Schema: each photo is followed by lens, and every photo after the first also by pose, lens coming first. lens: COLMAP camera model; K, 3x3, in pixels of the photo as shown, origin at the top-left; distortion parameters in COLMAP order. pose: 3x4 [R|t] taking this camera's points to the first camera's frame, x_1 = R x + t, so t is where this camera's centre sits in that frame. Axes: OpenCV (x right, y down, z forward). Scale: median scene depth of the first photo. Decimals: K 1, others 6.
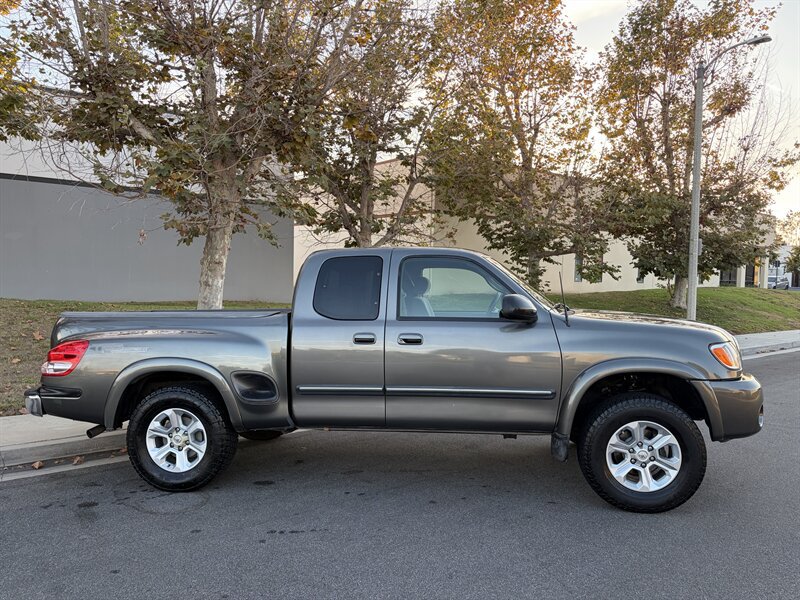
lens RADIAL K [[606.0, 0, 398.5], [0, 606.0, 298.8], [0, 0, 1]] dist [0.028854, -0.007059]
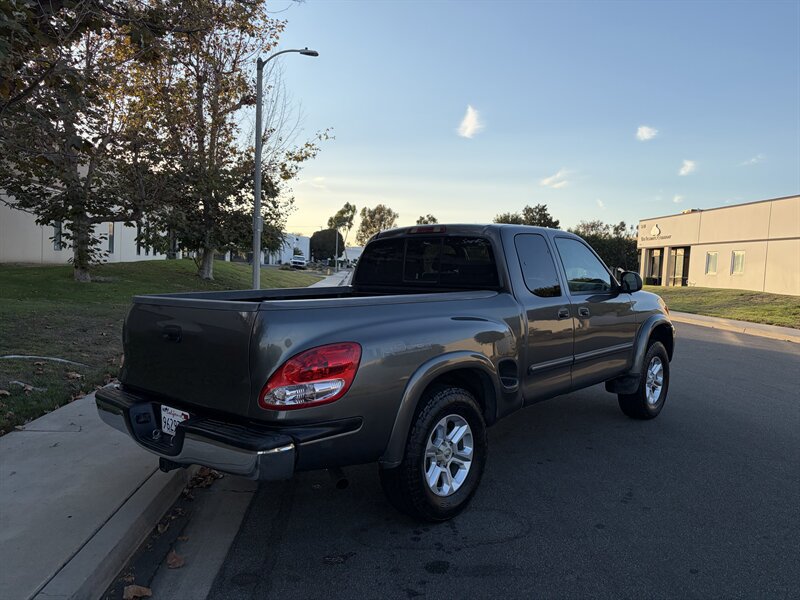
lens RADIAL K [[606.0, 0, 398.5], [0, 606.0, 298.8], [0, 0, 1]] dist [0.028854, -0.007059]
pose [[0.571875, -0.041510, 0.819290, -1.047356], [0.002289, 0.998796, 0.049008, -0.009540], [-0.820337, -0.026151, 0.571282, 0.609887]]
